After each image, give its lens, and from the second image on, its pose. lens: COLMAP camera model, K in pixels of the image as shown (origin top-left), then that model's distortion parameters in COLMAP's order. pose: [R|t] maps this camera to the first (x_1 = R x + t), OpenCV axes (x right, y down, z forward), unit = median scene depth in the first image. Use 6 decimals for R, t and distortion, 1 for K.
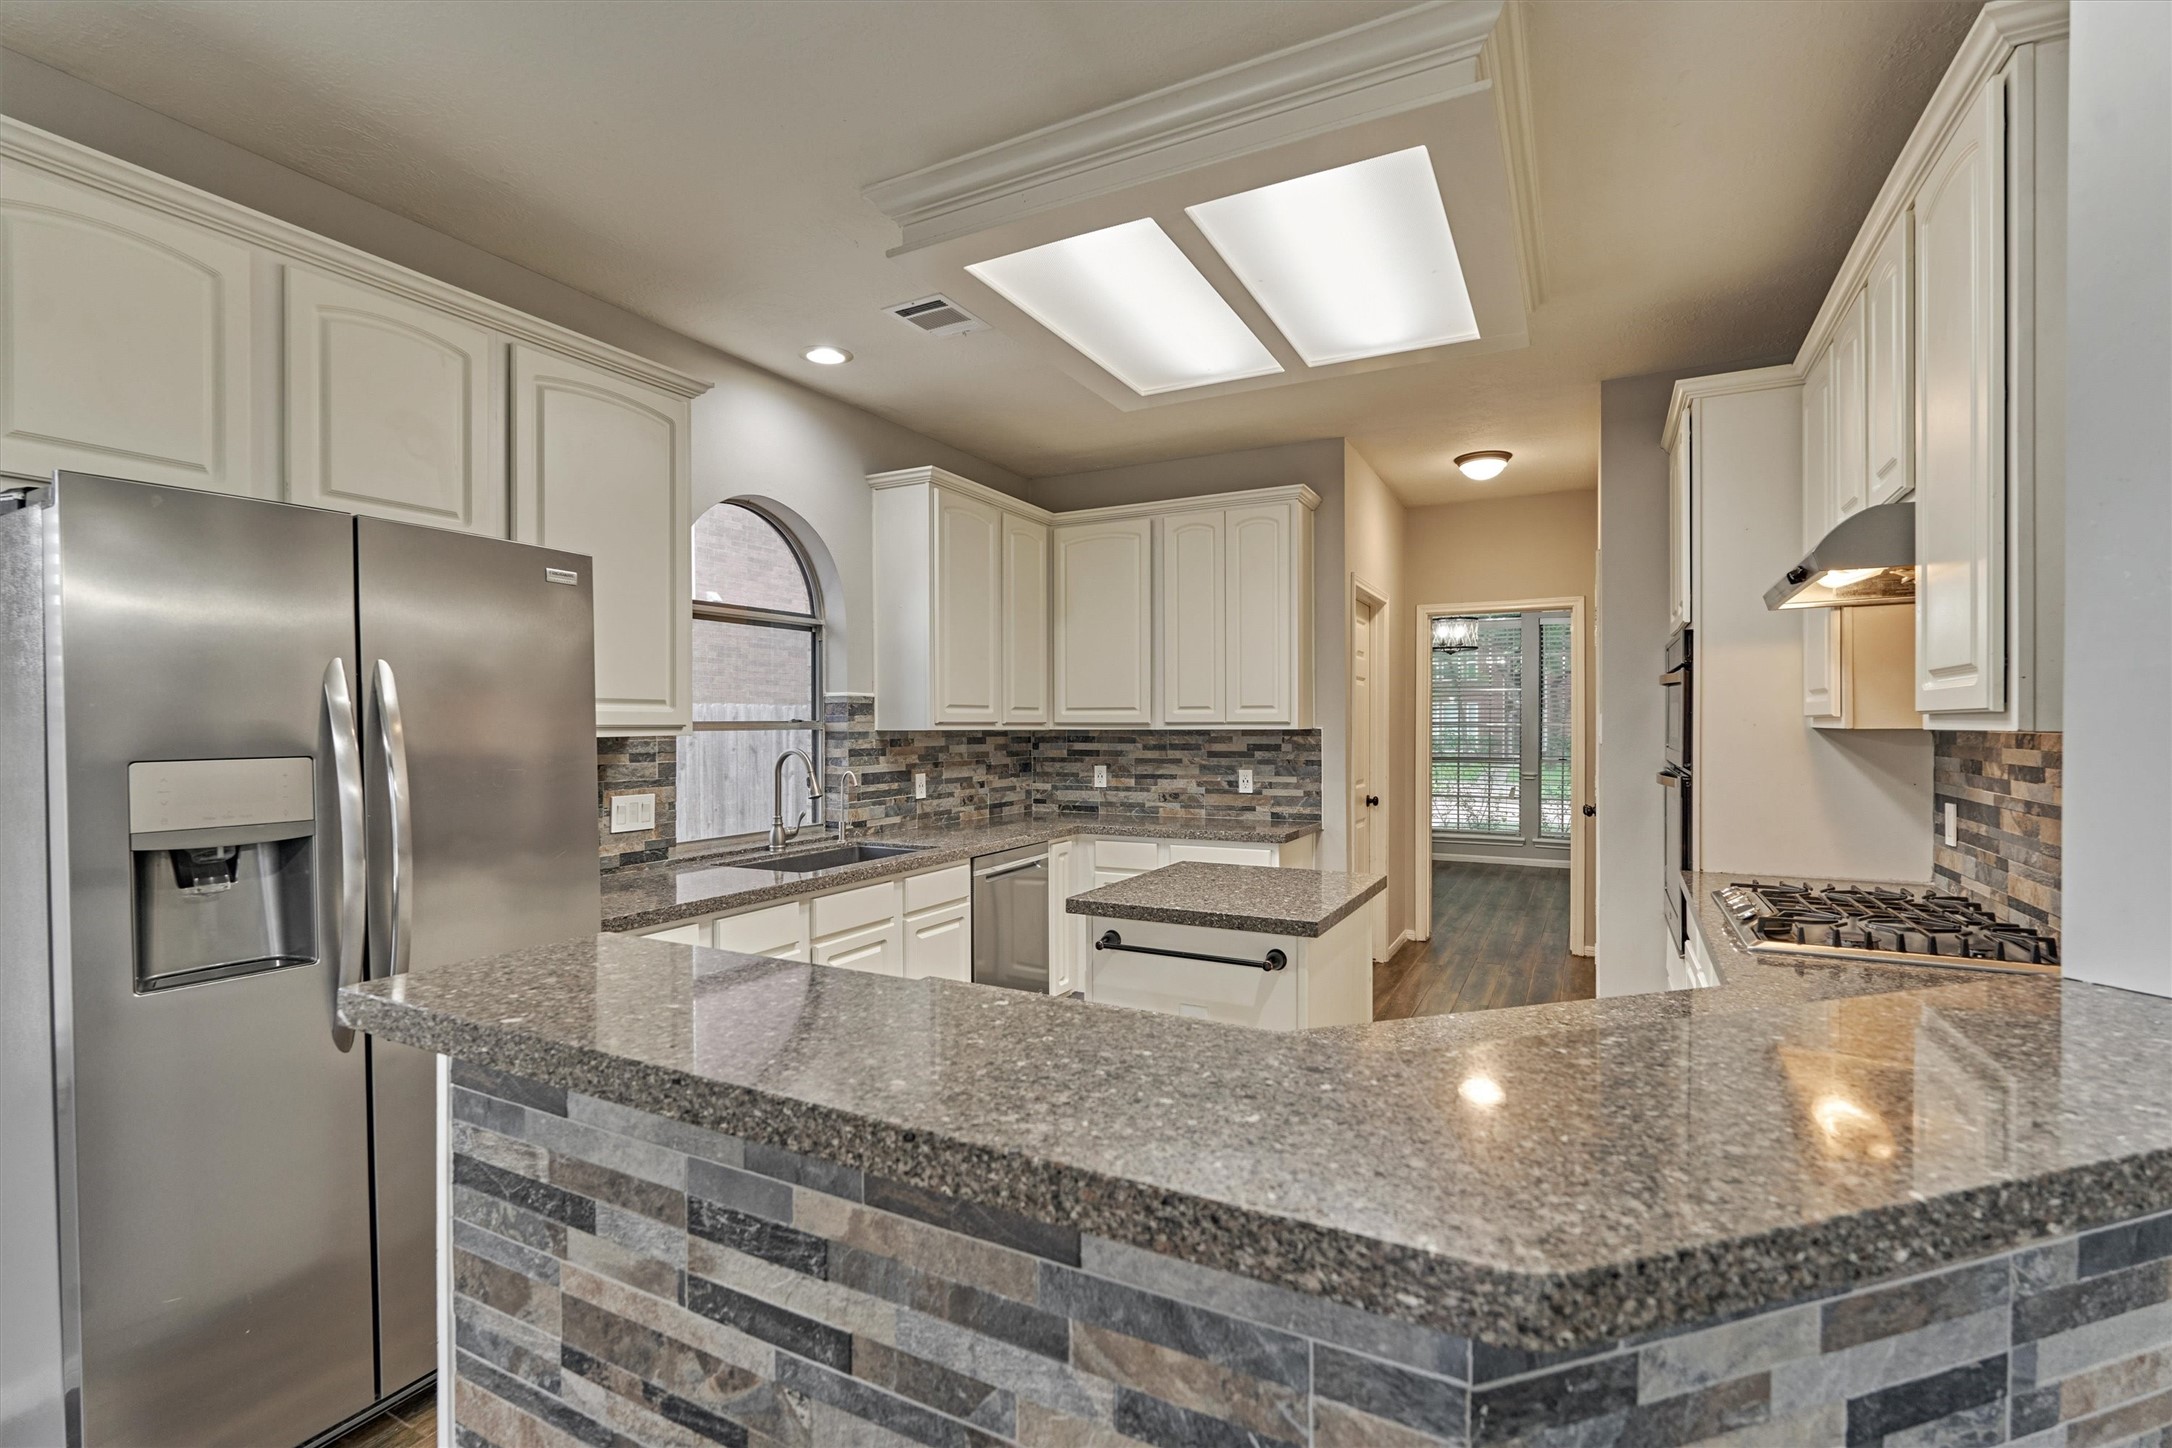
lens RADIAL K [[962.6, 0, 1075.2], [0, 962.6, 729.5], [0, 0, 1]] dist [-0.003514, -0.000827]
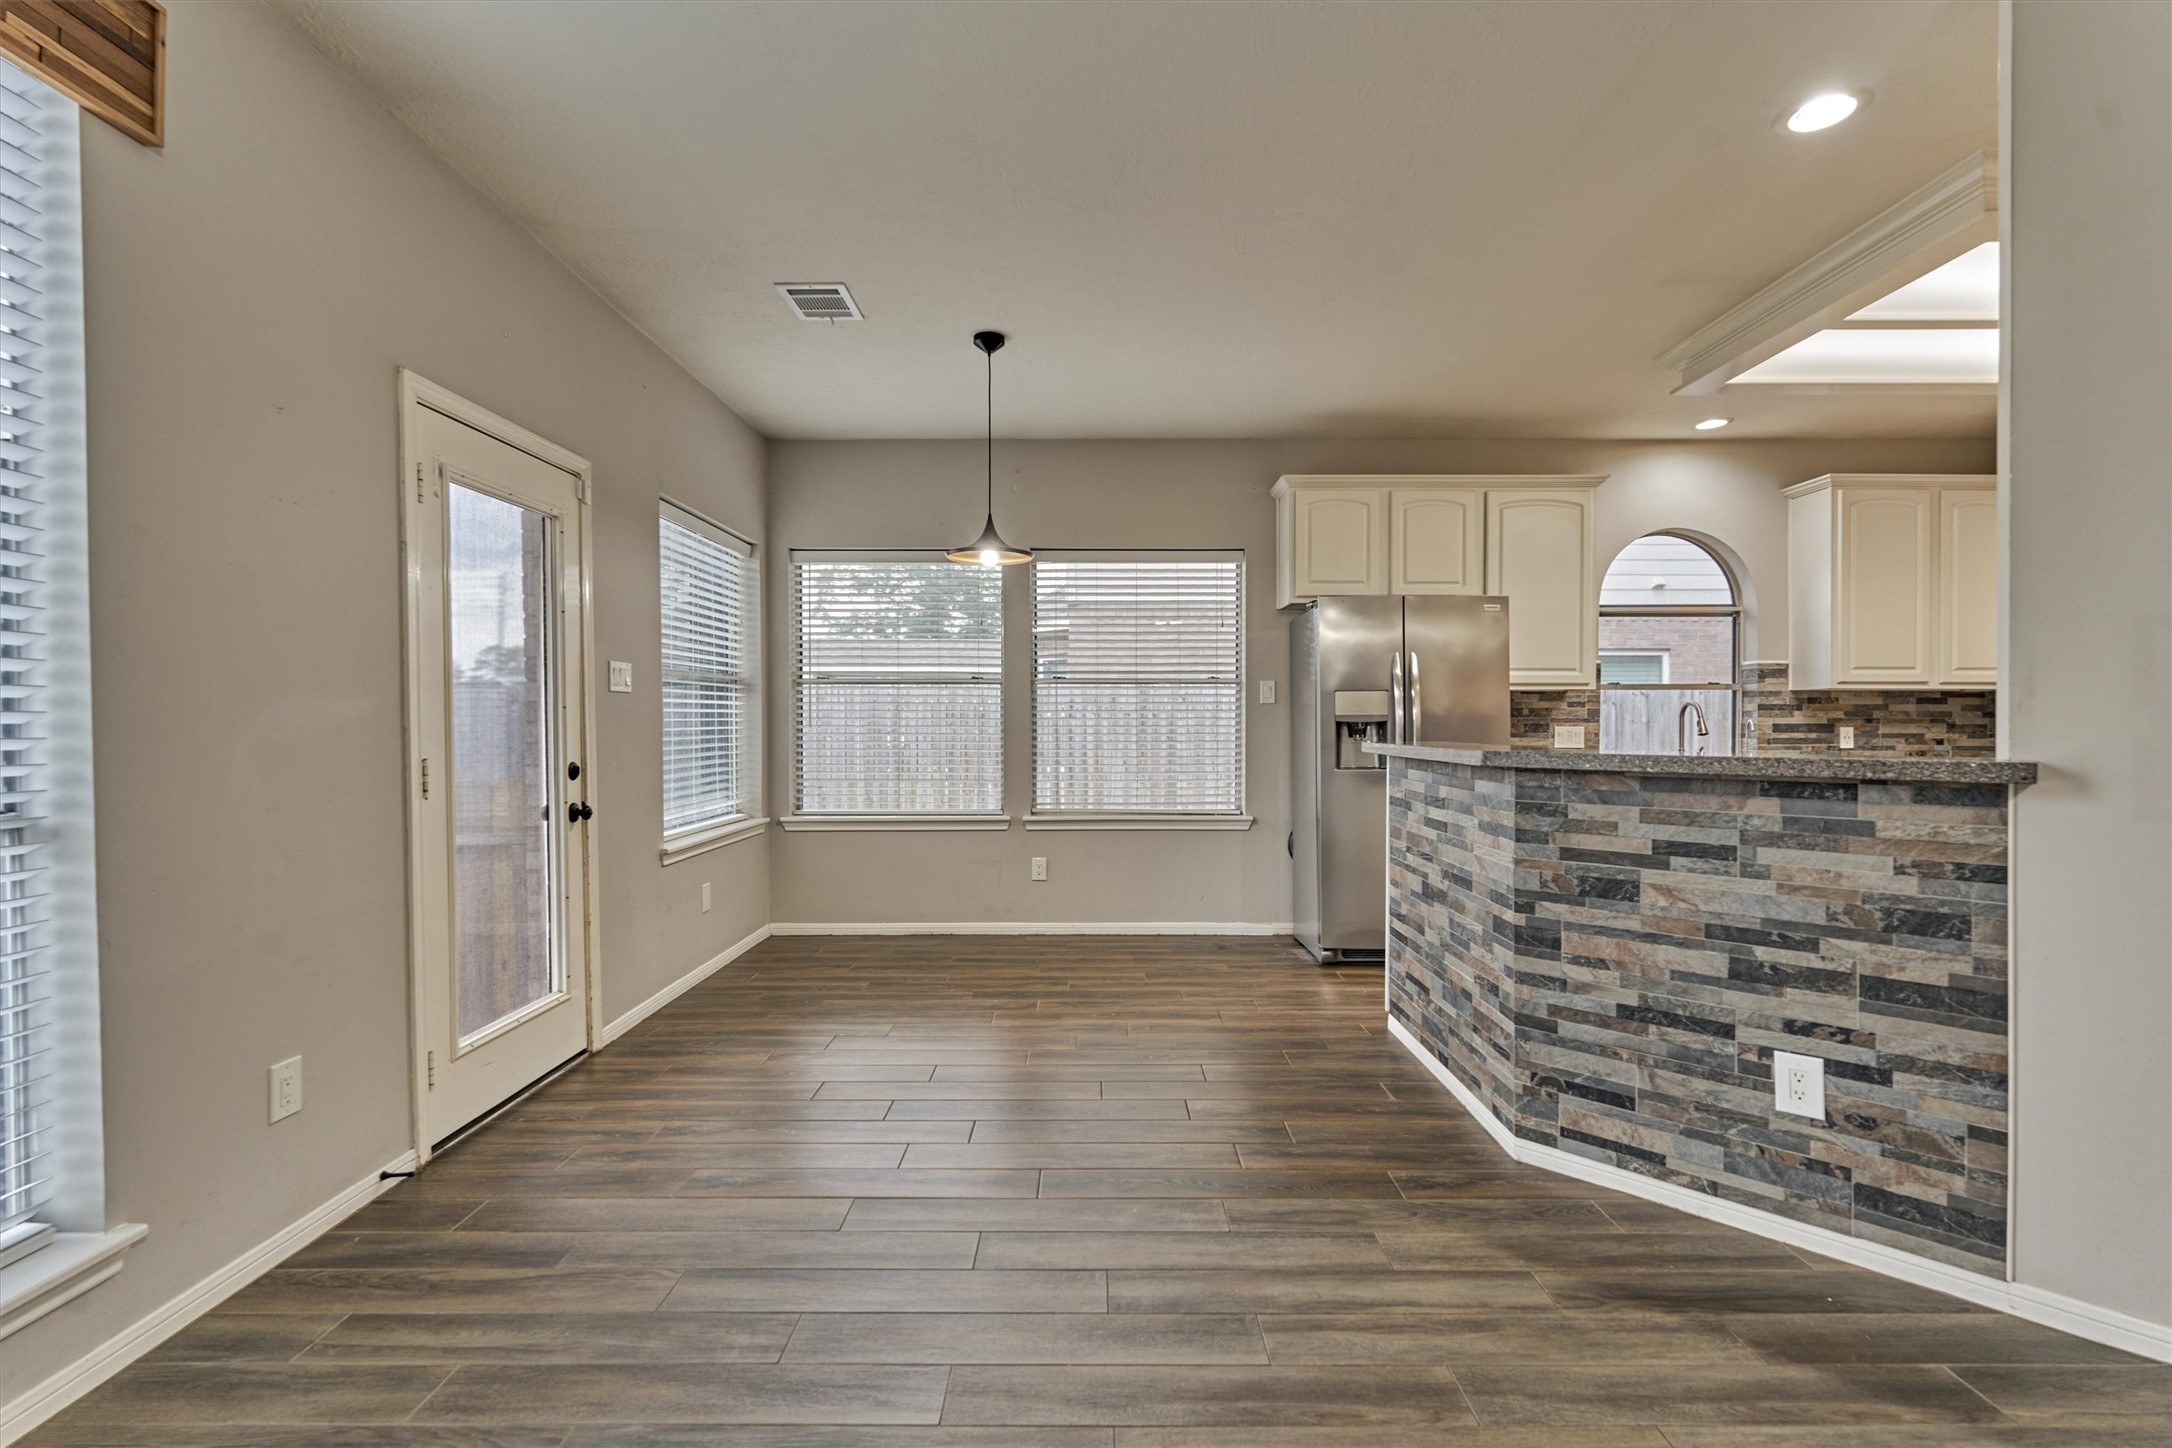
lens RADIAL K [[962.6, 0, 1091.4], [0, 962.6, 731.0], [0, 0, 1]] dist [-0.003514, -0.000827]
pose [[0.457924, 0.009940, -0.888936, 0.502680], [-0.008549, 0.999940, 0.006778, 0.054882], [0.888950, 0.004495, 0.457982, -0.396040]]
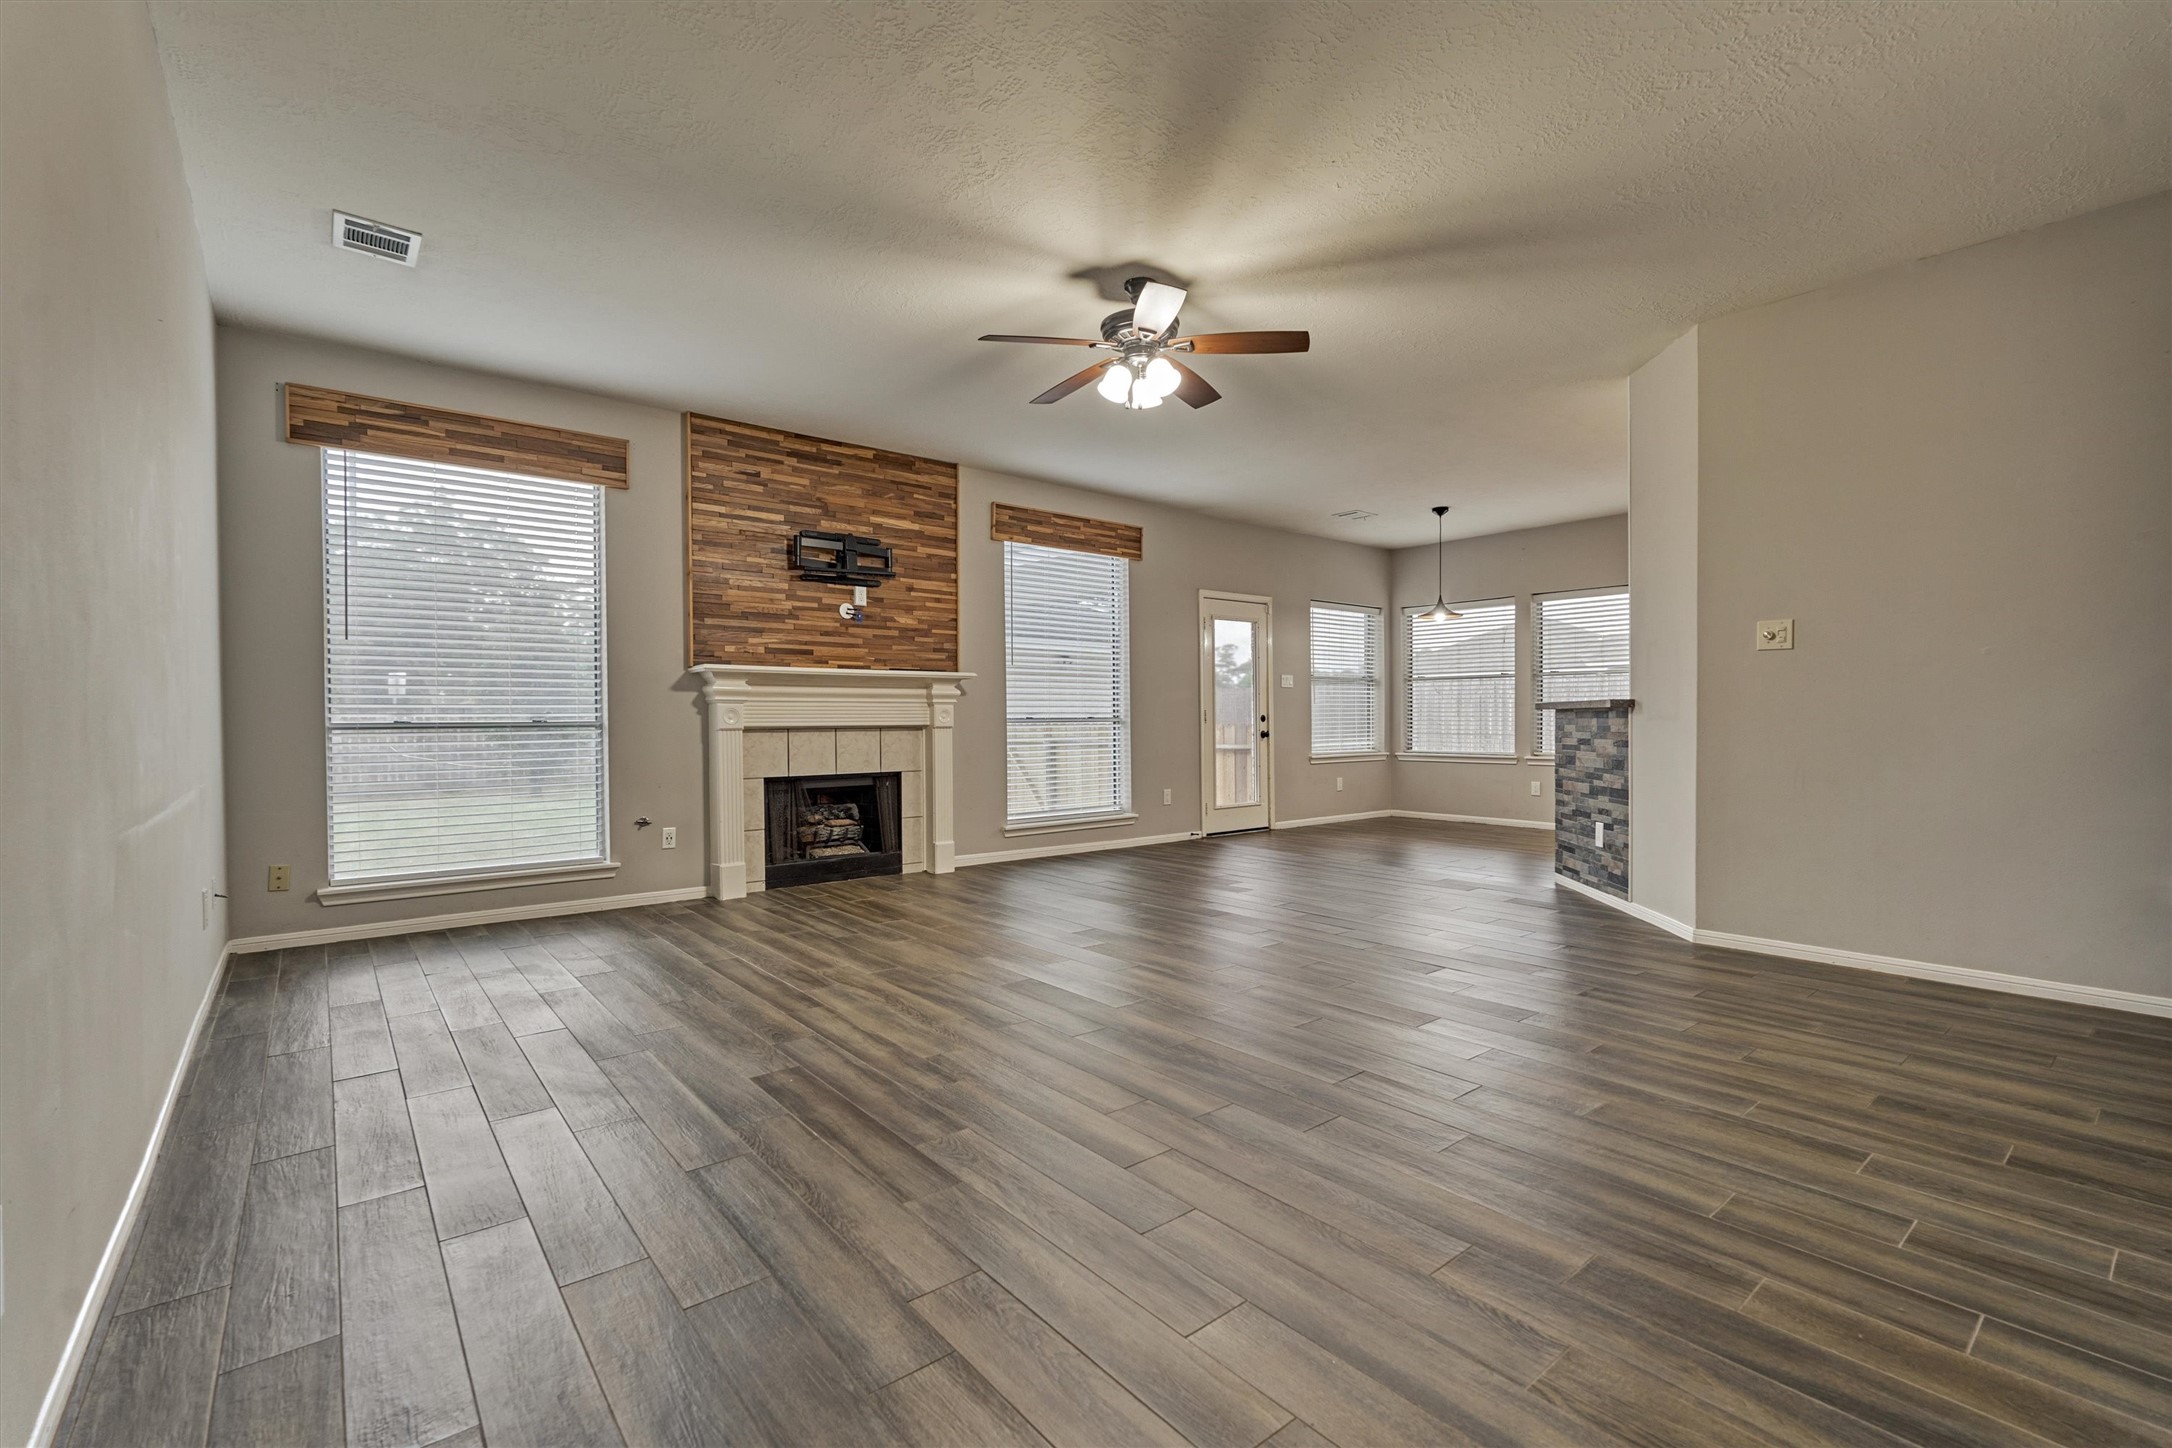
lens RADIAL K [[962.6, 0, 1086.1], [0, 962.6, 725.2], [0, 0, 1]] dist [-0.003514, -0.000827]
pose [[-0.393951, 0.008821, -0.919089, 1.682949], [-0.005872, 0.999909, 0.012114, 0.090151], [0.919112, 0.010169, -0.393864, 0.066227]]
